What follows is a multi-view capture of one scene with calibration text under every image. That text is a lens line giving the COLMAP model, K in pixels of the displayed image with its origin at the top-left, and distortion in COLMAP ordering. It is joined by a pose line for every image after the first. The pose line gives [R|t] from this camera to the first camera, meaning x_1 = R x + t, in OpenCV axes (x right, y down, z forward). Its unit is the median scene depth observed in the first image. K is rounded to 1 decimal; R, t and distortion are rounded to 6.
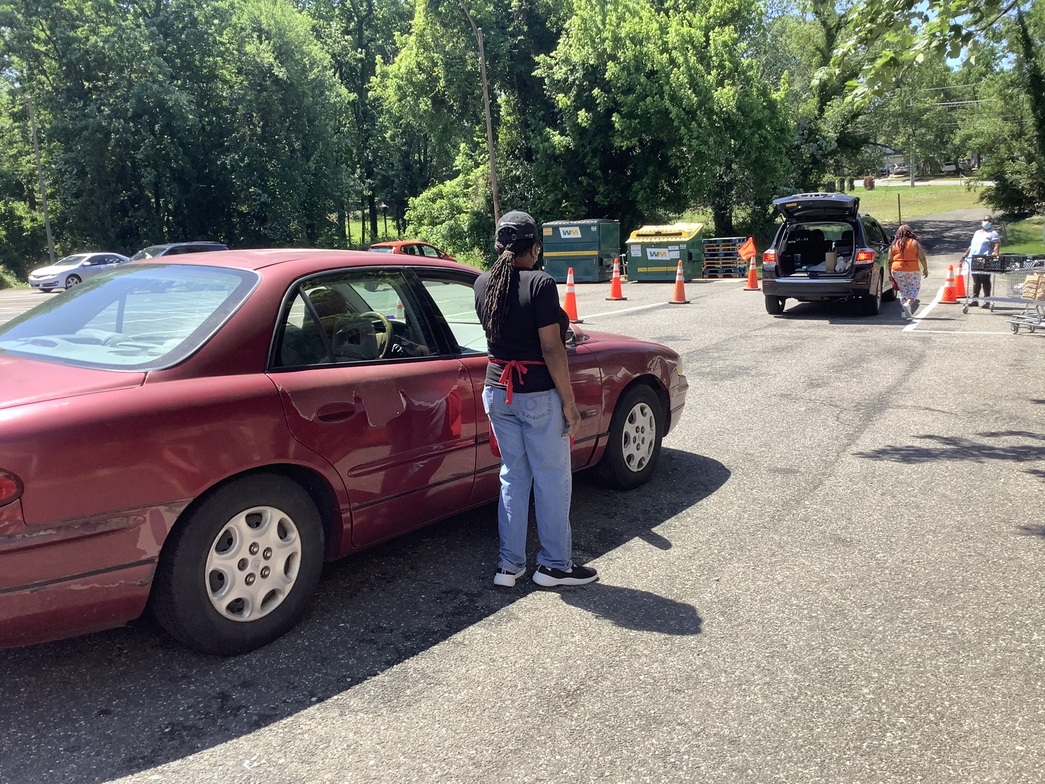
lens RADIAL K [[932.8, 0, 525.9], [0, 932.8, 395.3], [0, 0, 1]] dist [-0.002779, -0.062158]
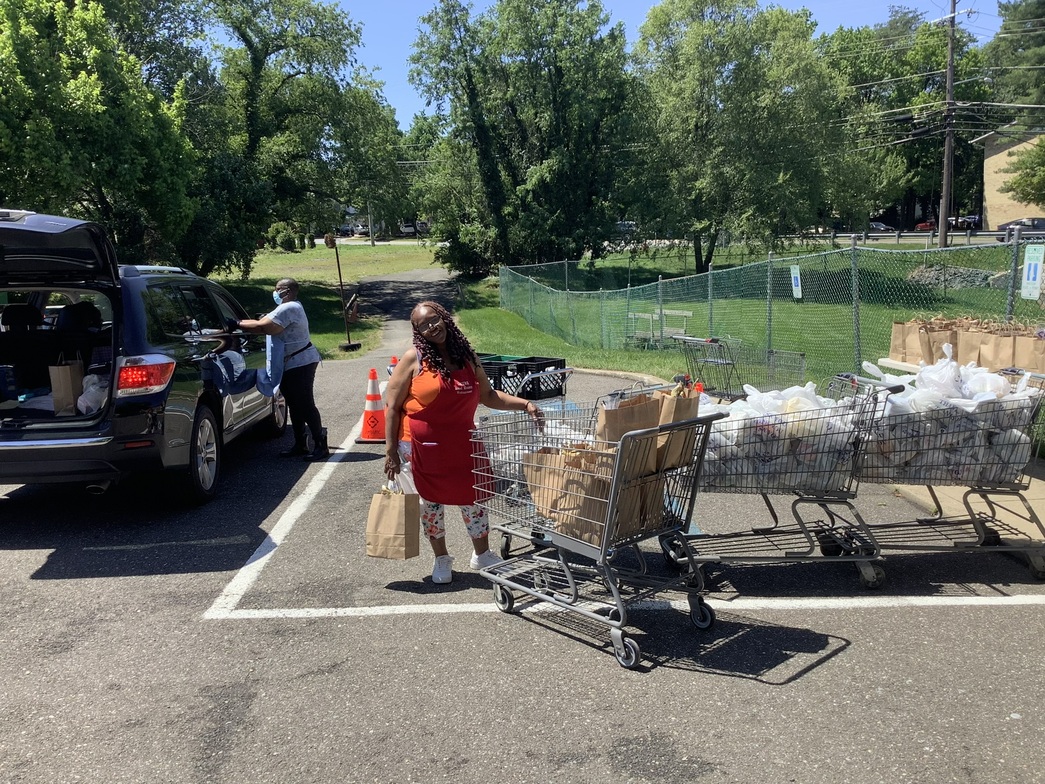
lens RADIAL K [[932.8, 0, 520.1], [0, 932.8, 392.6], [0, 0, 1]] dist [-0.002779, -0.062158]
pose [[0.861610, -0.046039, 0.505479, 0.086738], [0.078139, 0.996037, -0.042472, -0.032390], [-0.501520, 0.076092, 0.861793, 0.167401]]
